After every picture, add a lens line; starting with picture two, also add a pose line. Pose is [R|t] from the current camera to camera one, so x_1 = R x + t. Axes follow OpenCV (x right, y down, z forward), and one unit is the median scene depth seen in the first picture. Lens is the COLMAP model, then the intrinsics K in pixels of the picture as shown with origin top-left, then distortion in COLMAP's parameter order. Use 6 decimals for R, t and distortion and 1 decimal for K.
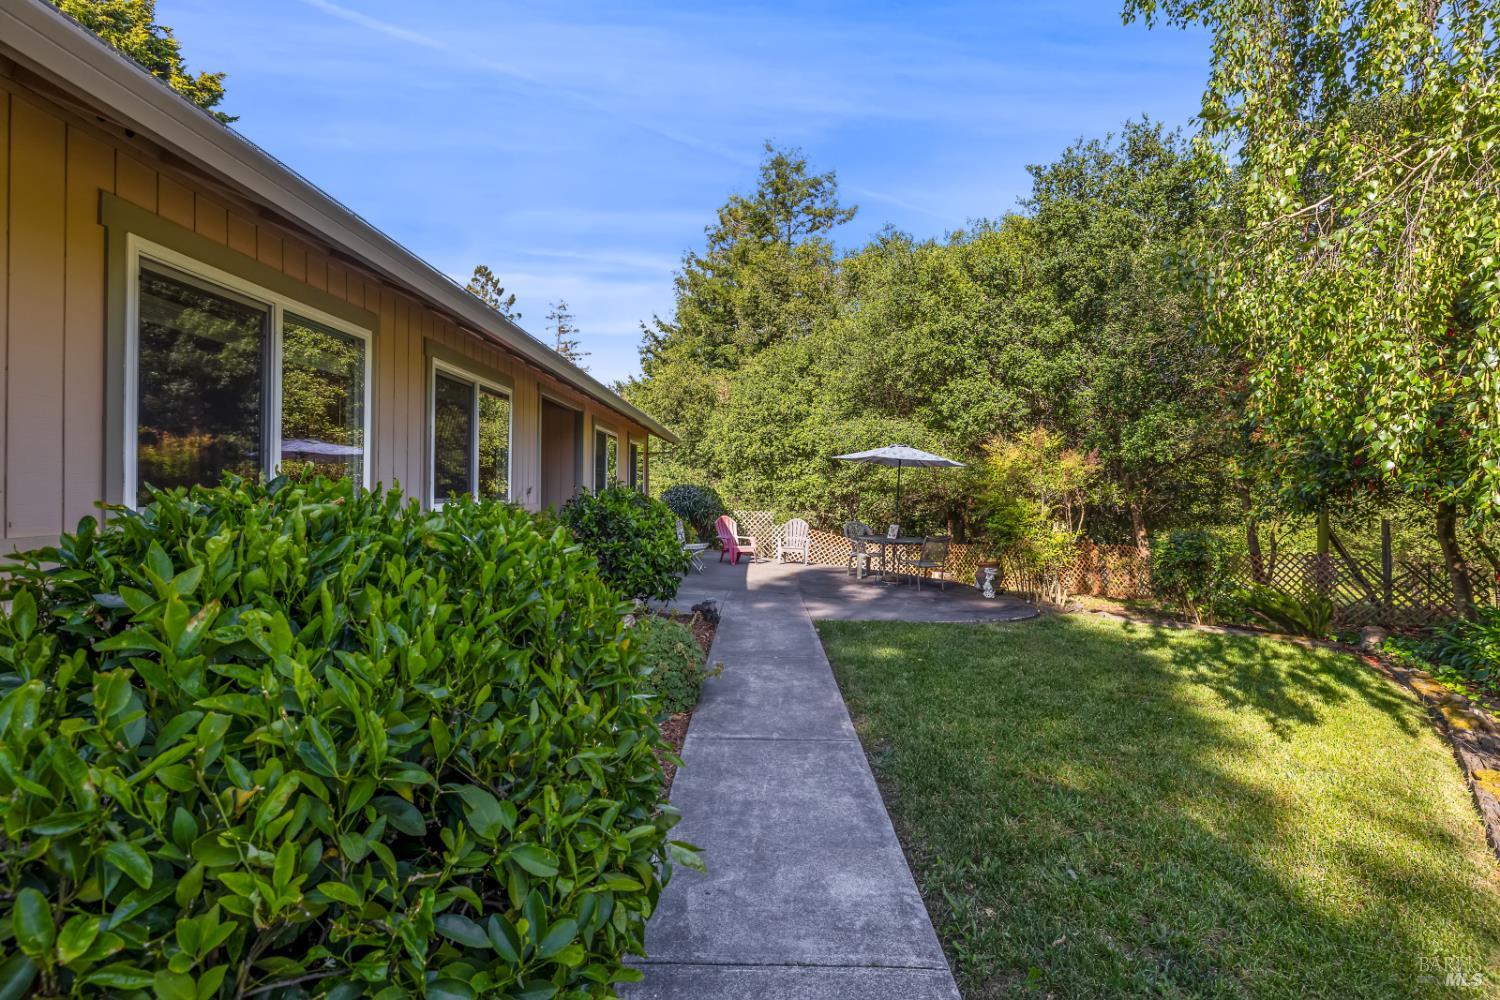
lens RADIAL K [[717.3, 0, 748.0], [0, 717.3, 490.2], [0, 0, 1]] dist [-0.001229, -0.000251]
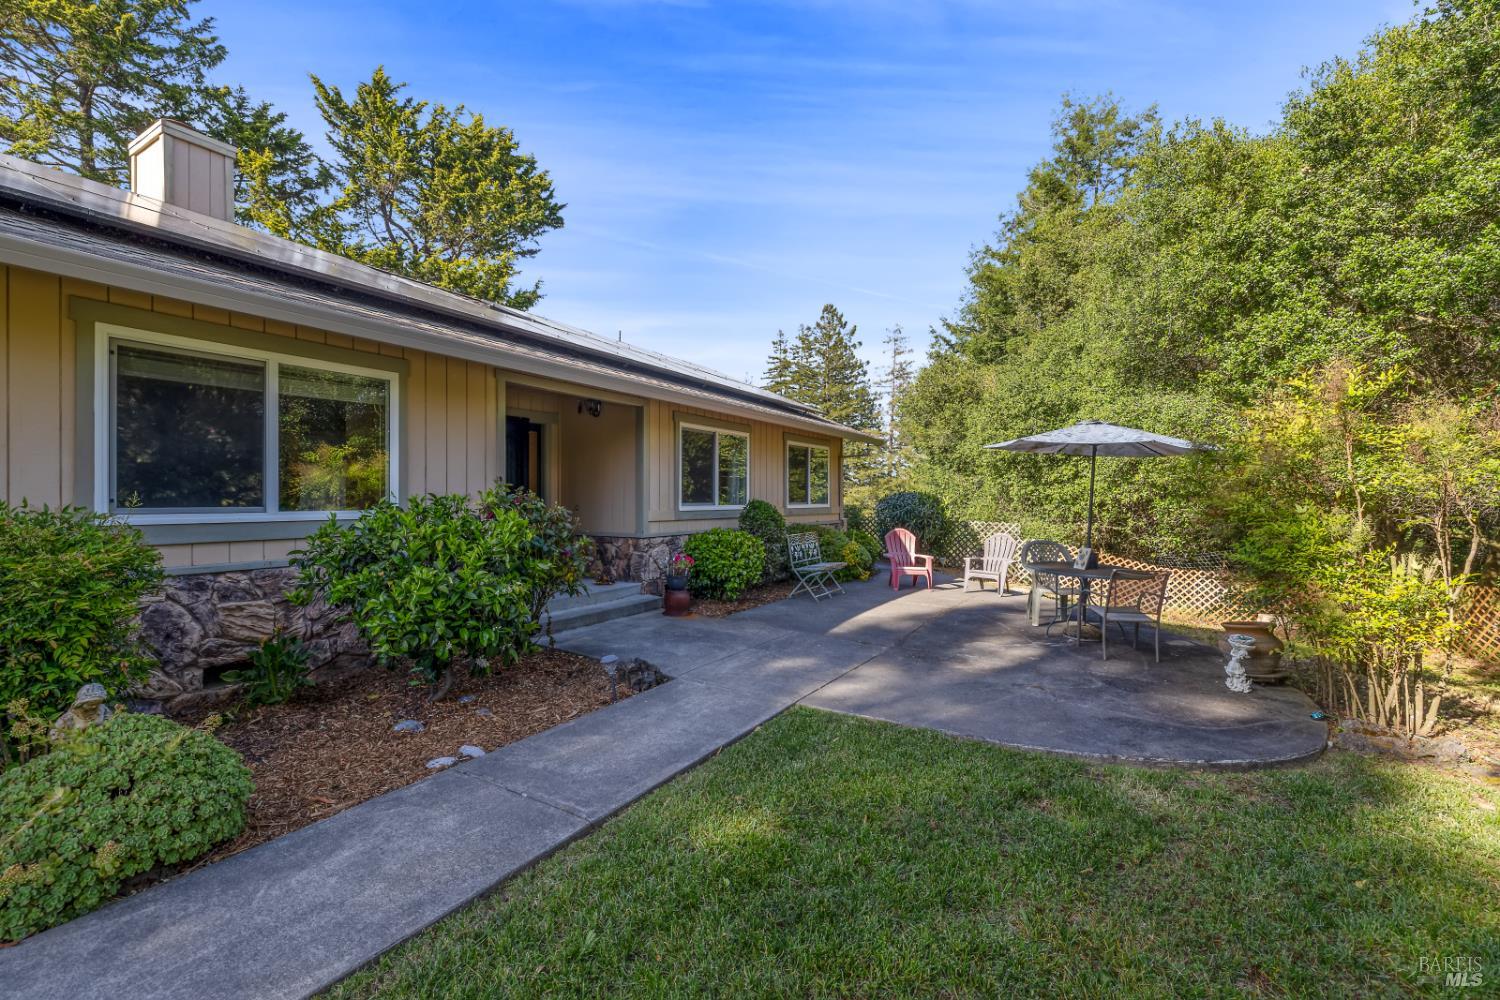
lens RADIAL K [[641.2, 0, 749.4], [0, 641.2, 500.9], [0, 0, 1]] dist [0.000141, 0.001541]
pose [[0.861991, -0.007629, -0.506866, 0.112848], [0.007930, 0.999967, -0.001566, 0.002411], [0.506862, -0.002669, 0.862023, 0.170761]]
